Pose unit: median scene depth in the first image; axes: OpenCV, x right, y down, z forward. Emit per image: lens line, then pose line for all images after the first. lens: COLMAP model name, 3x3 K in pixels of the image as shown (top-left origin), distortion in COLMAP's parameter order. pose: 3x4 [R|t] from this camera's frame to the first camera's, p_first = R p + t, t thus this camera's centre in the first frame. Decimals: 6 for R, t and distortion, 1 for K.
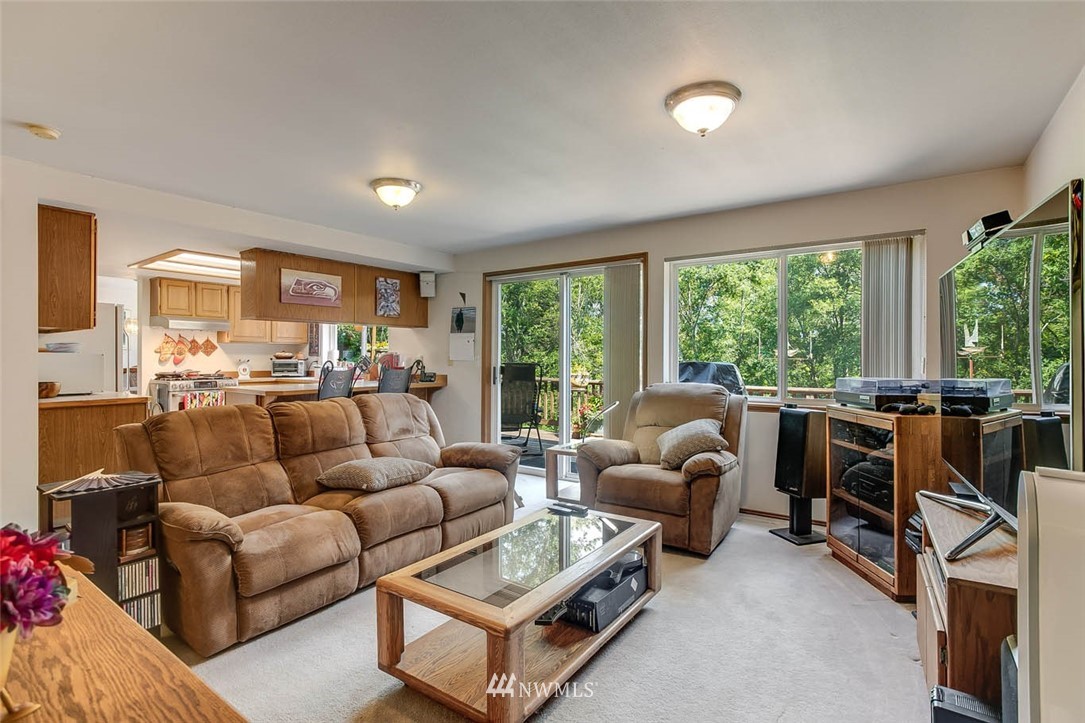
lens RADIAL K [[528.4, 0, 541.0], [0, 528.4, 359.1], [0, 0, 1]] dist [-0.016002, 0.007322]
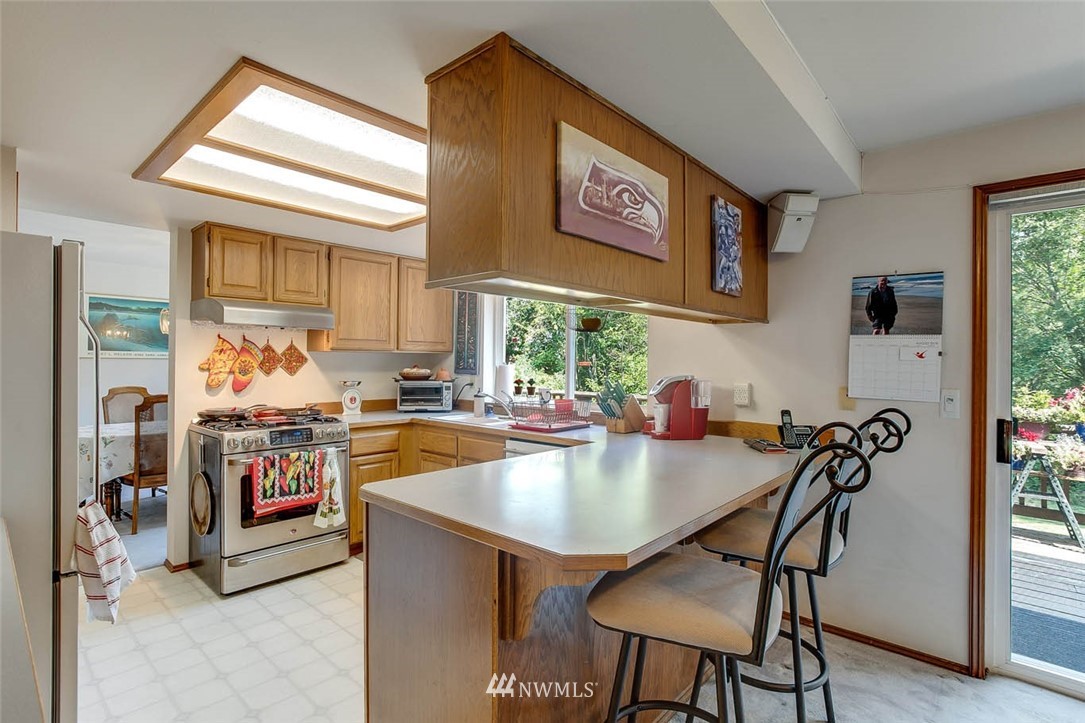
lens RADIAL K [[528.4, 0, 532.0], [0, 528.4, 359.7], [0, 0, 1]] dist [-0.016002, 0.007322]
pose [[0.995050, 0.007713, -0.099074, -0.347057], [-0.008185, 0.999957, -0.004354, -0.022897], [0.099036, 0.005143, 0.995071, 0.502324]]
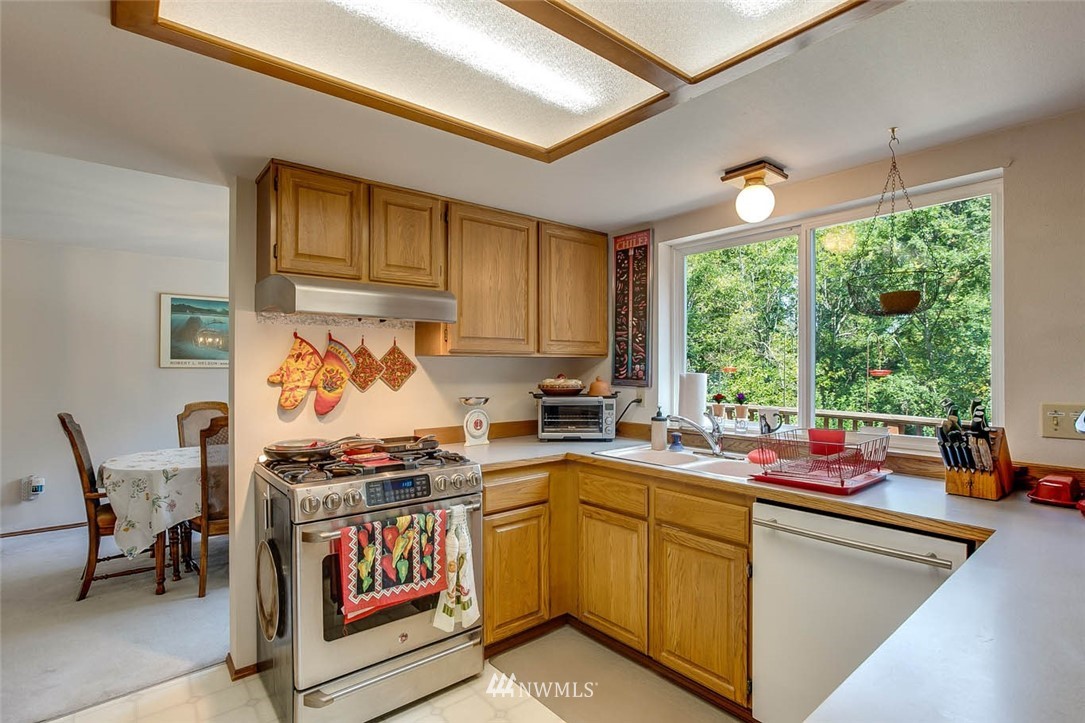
lens RADIAL K [[528.4, 0, 549.5], [0, 528.4, 367.0], [0, 0, 1]] dist [-0.016002, 0.007322]
pose [[0.973982, -0.001188, -0.226624, -0.457897], [0.001001, 0.999999, -0.000940, -0.023621], [0.226625, 0.000689, 0.973982, 0.680833]]
